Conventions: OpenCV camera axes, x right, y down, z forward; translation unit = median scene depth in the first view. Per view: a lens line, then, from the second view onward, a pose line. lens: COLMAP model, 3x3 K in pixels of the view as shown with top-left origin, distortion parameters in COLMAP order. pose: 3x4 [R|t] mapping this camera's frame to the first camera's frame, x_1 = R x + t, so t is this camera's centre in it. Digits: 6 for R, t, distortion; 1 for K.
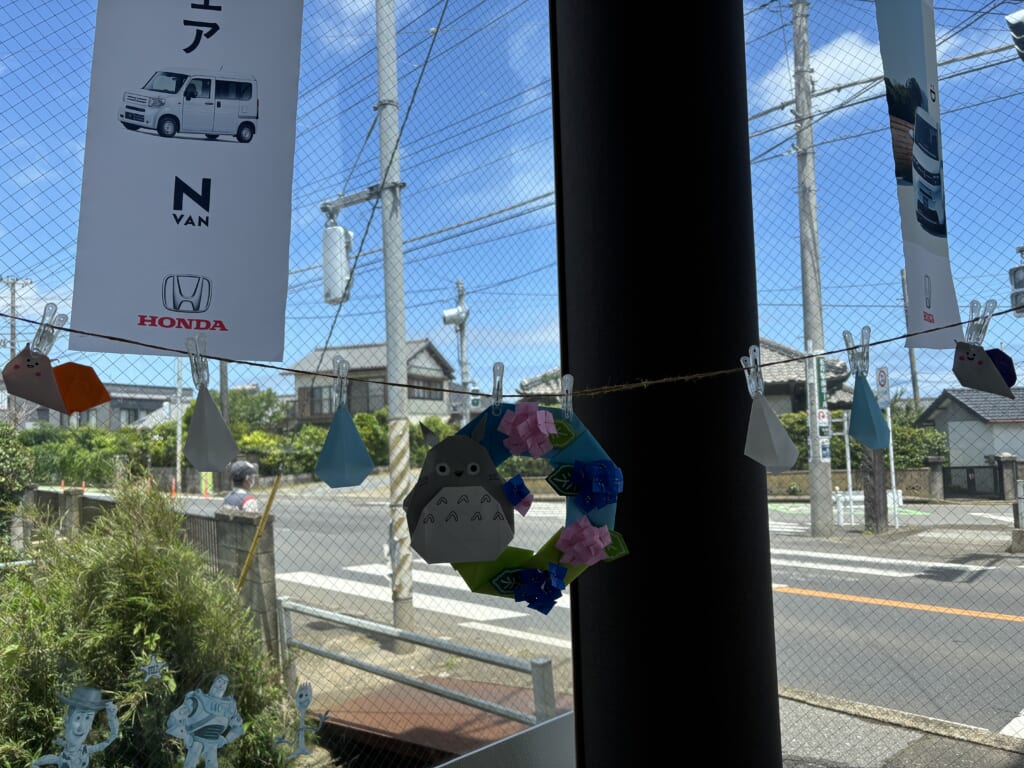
lens RADIAL K [[795.6, 0, 521.6], [0, 795.6, 387.9], [0, 0, 1]] dist [0.052646, -0.061650]
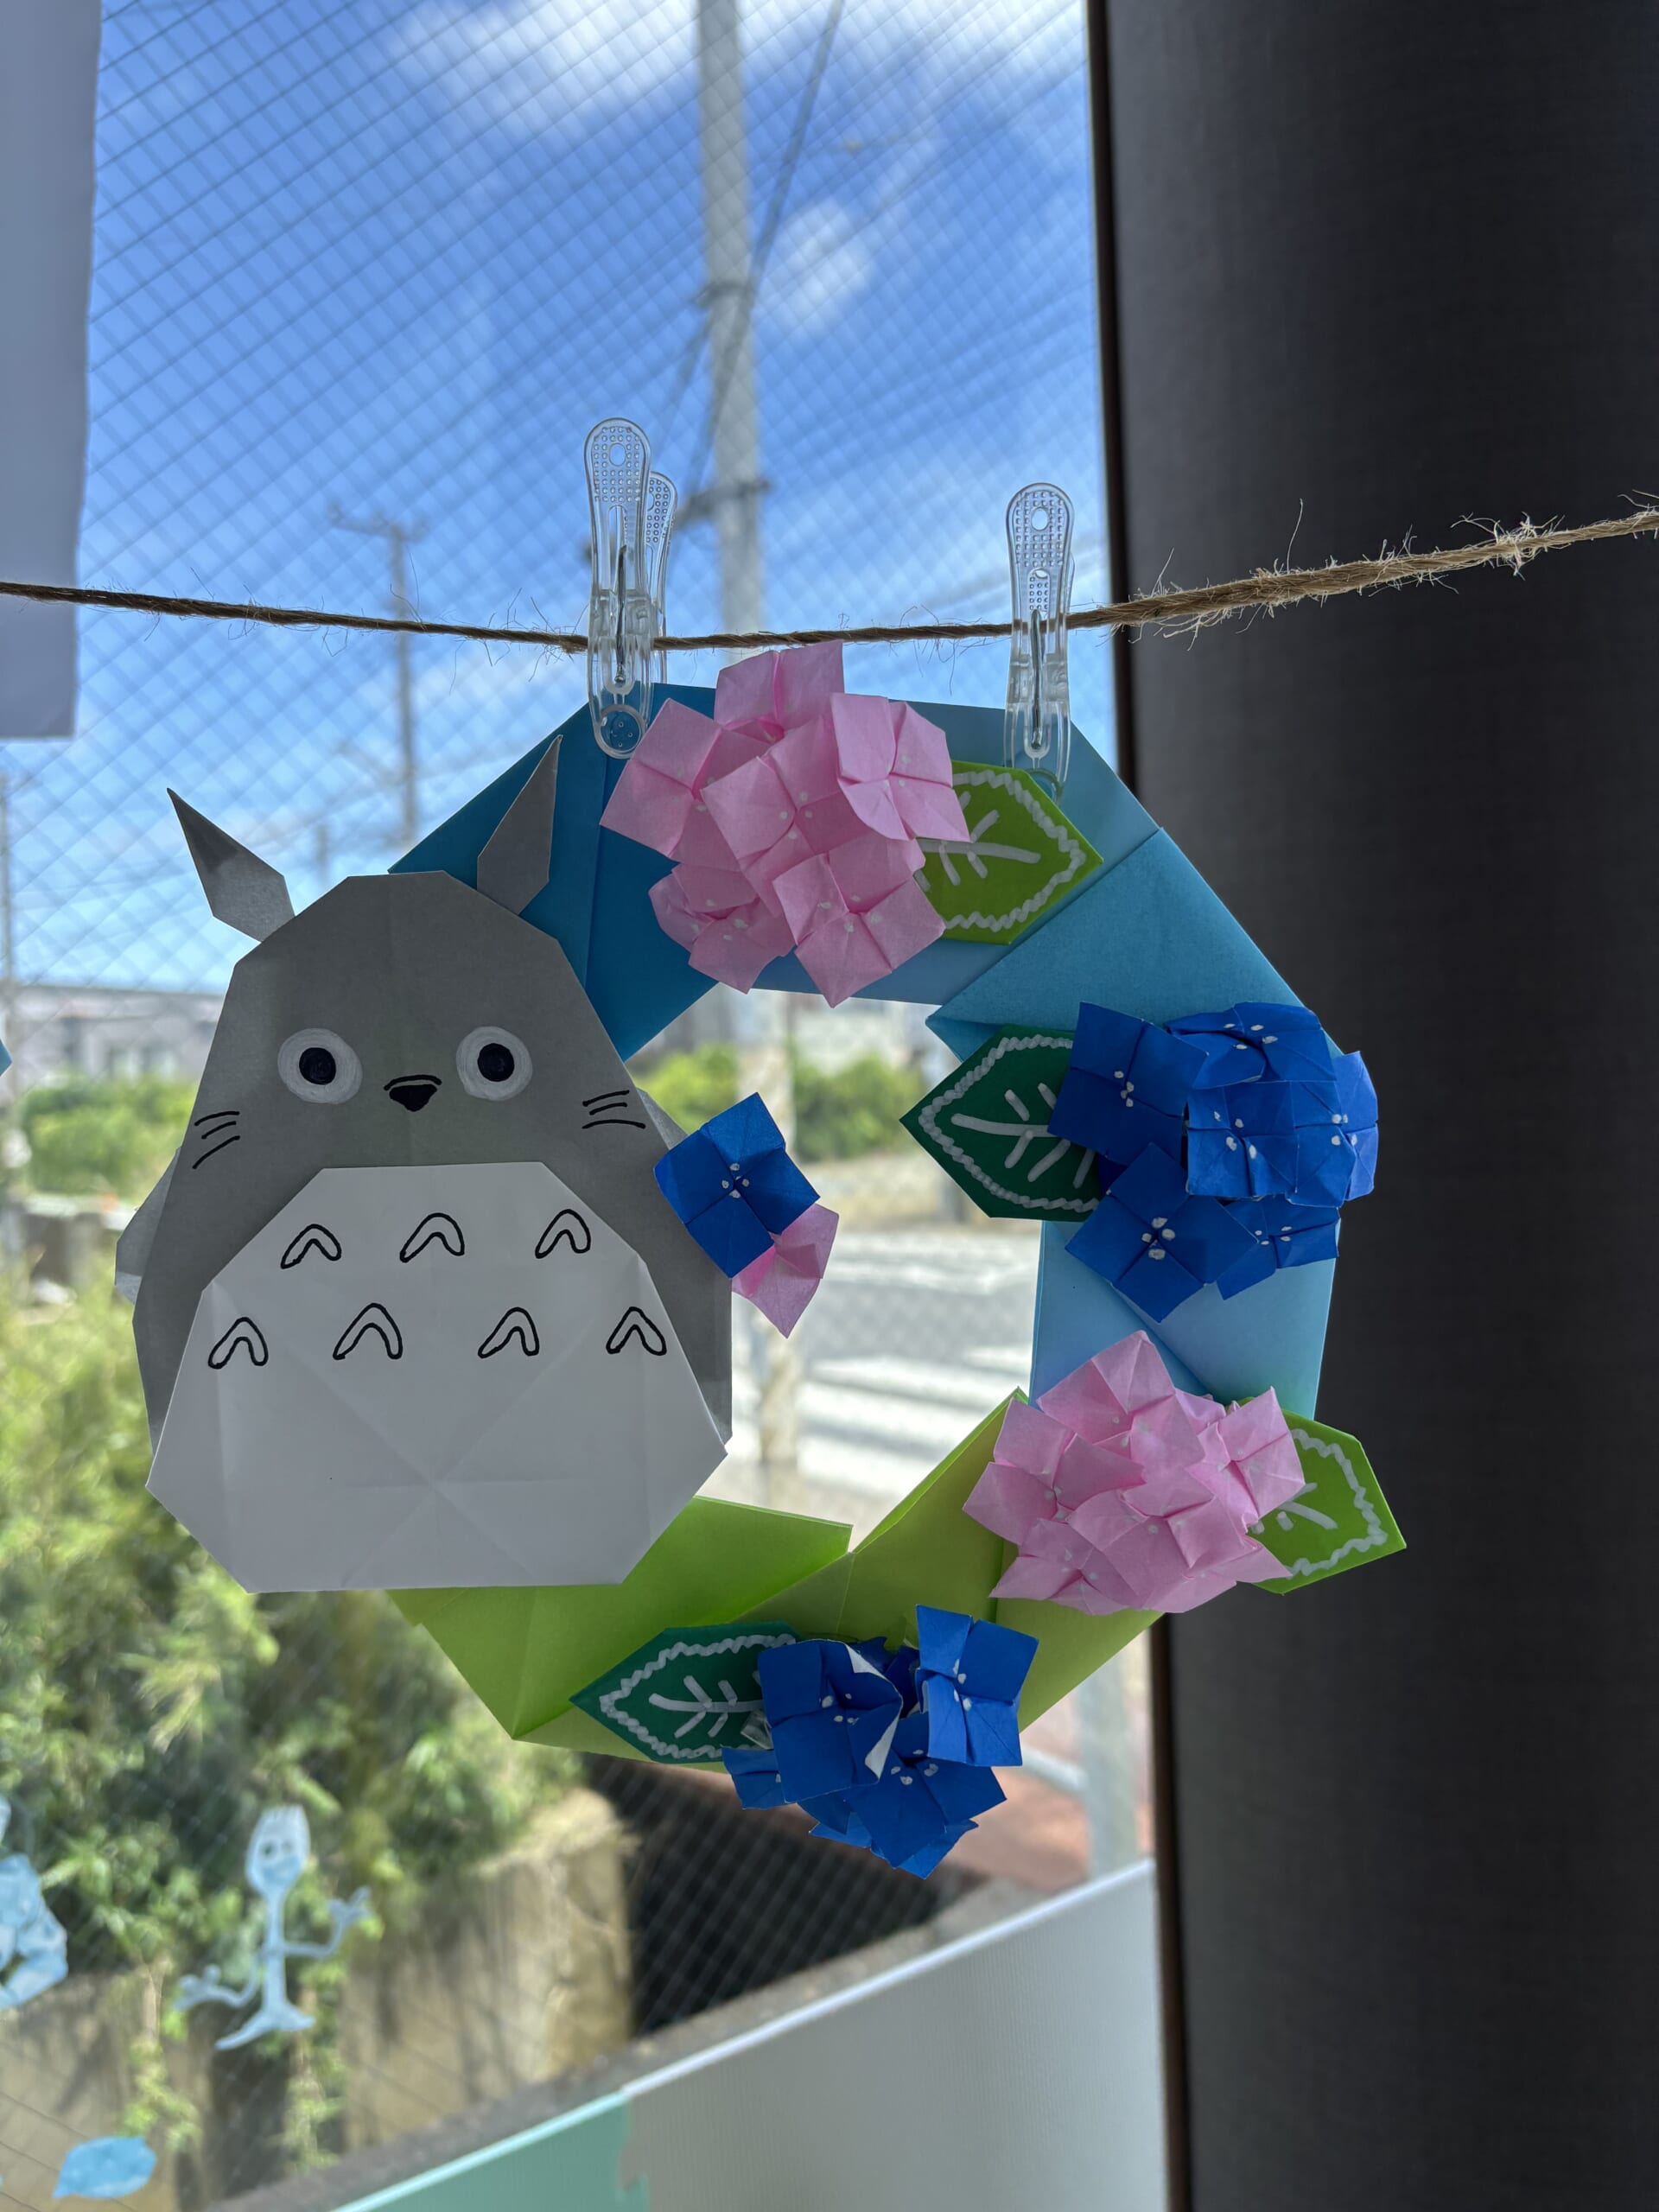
lens RADIAL K [[1718.5, 0, 820.5], [0, 1718.5, 1131.0], [0, 0, 1]] dist [0.052646, -0.061650]
pose [[0.989659, -0.005539, -0.143330, 0.031882], [0.017159, 0.996650, 0.079963, 0.042860], [0.142407, -0.081596, 0.986439, 0.312123]]
